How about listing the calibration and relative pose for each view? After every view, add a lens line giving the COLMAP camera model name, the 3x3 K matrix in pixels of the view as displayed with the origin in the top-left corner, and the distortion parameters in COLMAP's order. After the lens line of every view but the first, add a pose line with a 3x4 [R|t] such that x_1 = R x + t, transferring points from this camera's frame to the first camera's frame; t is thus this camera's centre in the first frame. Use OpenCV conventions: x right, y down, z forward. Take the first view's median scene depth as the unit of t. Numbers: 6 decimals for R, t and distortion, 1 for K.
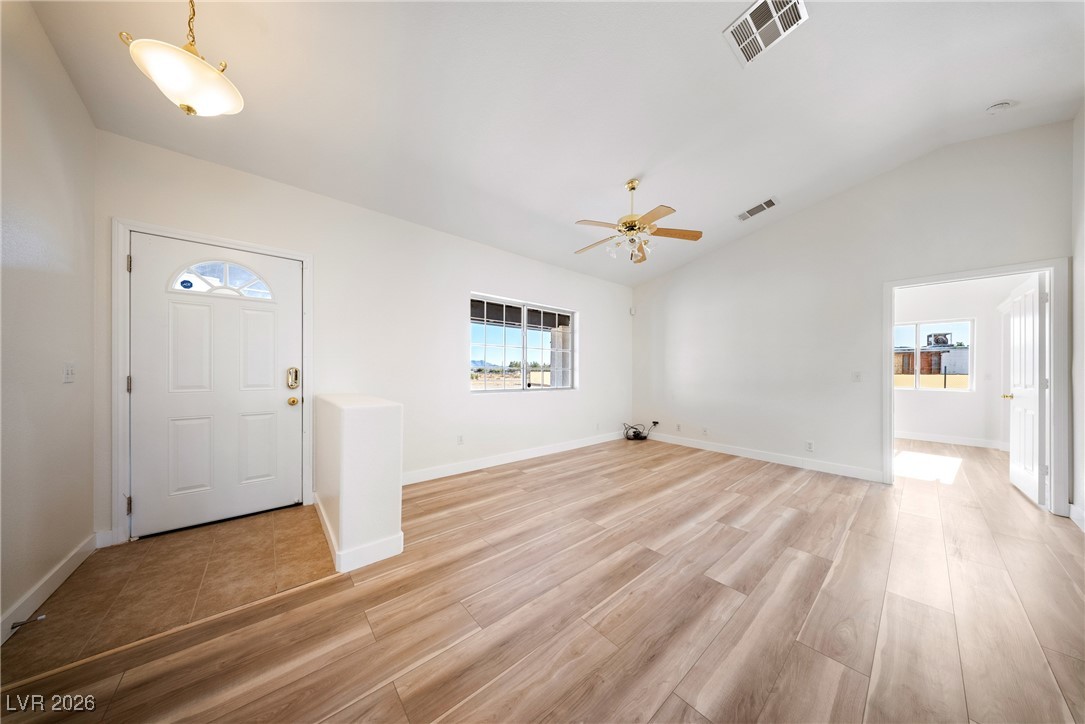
lens RADIAL K [[321.1, 0, 545.5], [0, 321.1, 371.3], [0, 0, 1]] dist [0.000376, -0.001086]
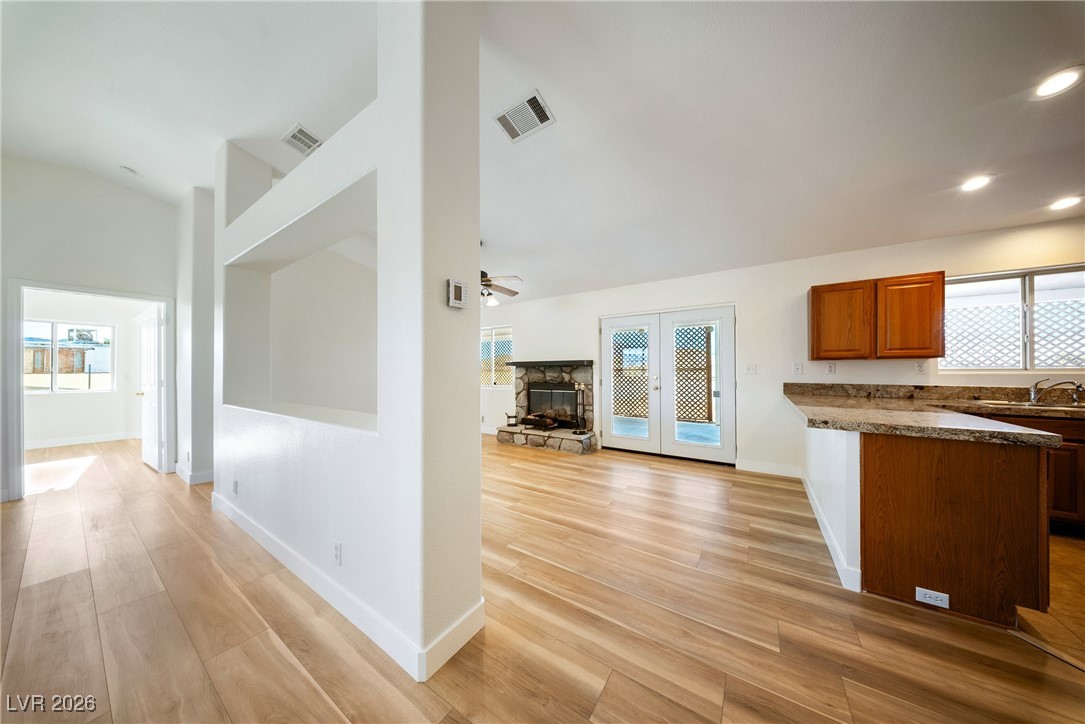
lens RADIAL K [[321.1, 0, 545.6], [0, 321.1, 368.5], [0, 0, 1]] dist [0.000376, -0.001086]
pose [[-0.278333, -0.001703, 0.960483, -0.235663], [0.003635, 0.999989, 0.002826, -0.021226], [-0.960478, 0.004278, -0.278324, -0.207634]]
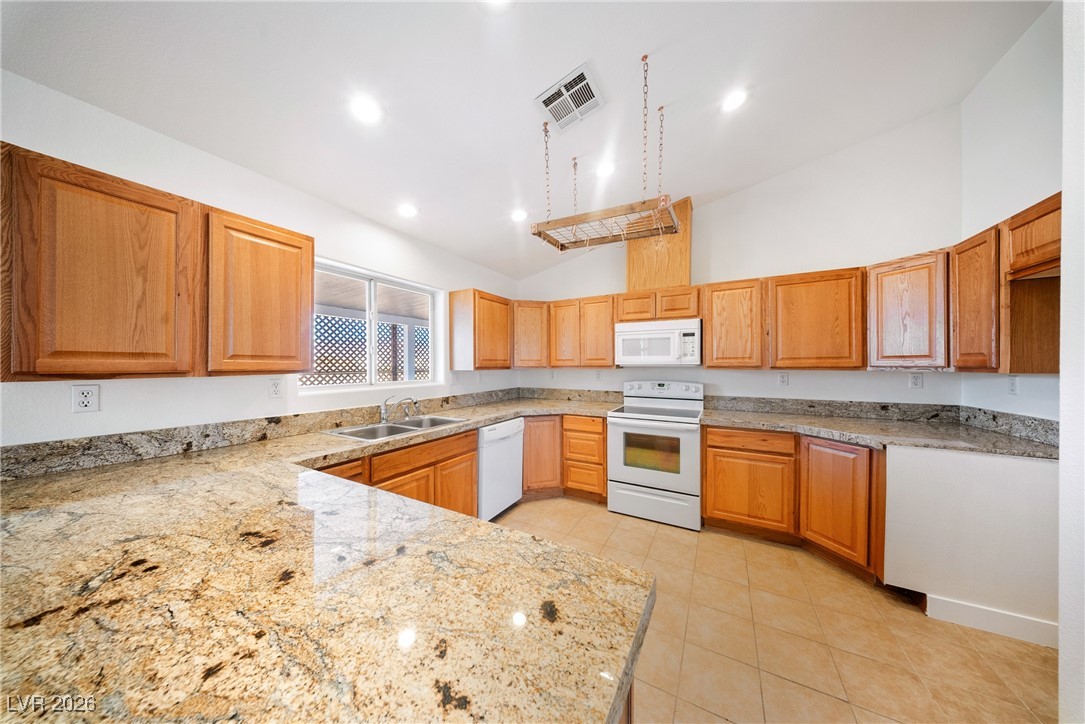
lens RADIAL K [[321.1, 0, 544.4], [0, 321.1, 366.4], [0, 0, 1]] dist [0.000376, -0.001086]
pose [[-0.935718, 0.000338, -0.352749, 0.126619], [-0.000926, 0.999994, 0.003416, -0.058802], [0.352748, 0.003523, -0.935712, -0.838323]]
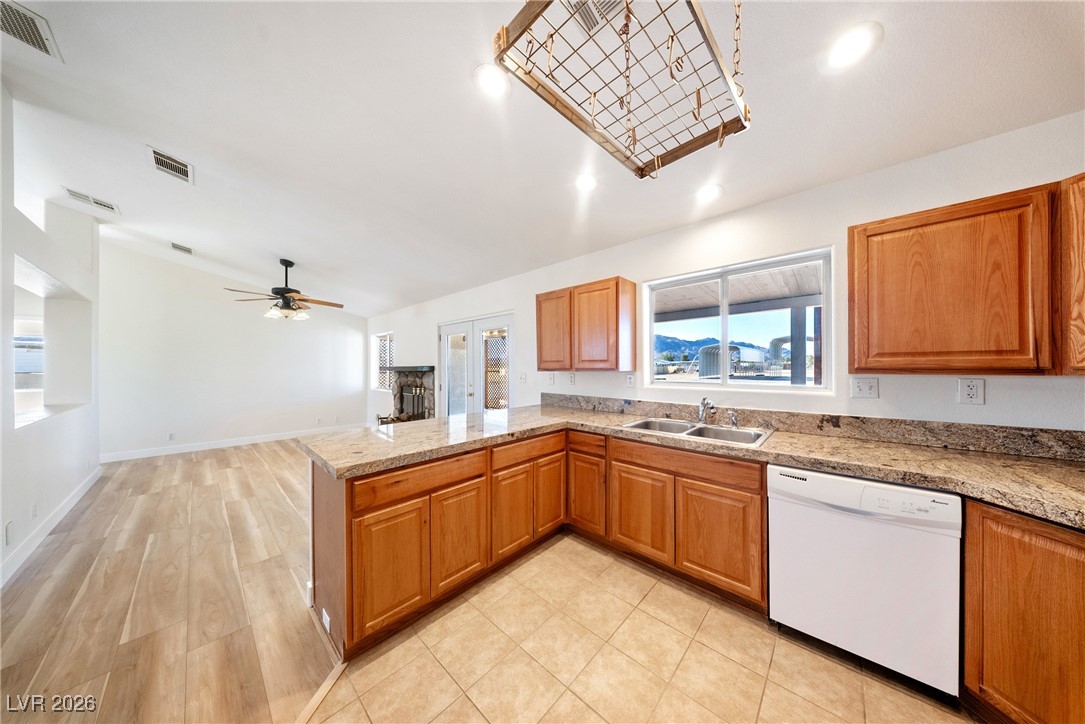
lens RADIAL K [[321.1, 0, 544.4], [0, 321.1, 364.6], [0, 0, 1]] dist [0.000376, -0.001086]
pose [[-0.118280, -0.000553, 0.992980, -0.474085], [0.005198, 0.999986, 0.001176, -0.062816], [-0.992967, 0.005301, -0.118276, -1.232595]]
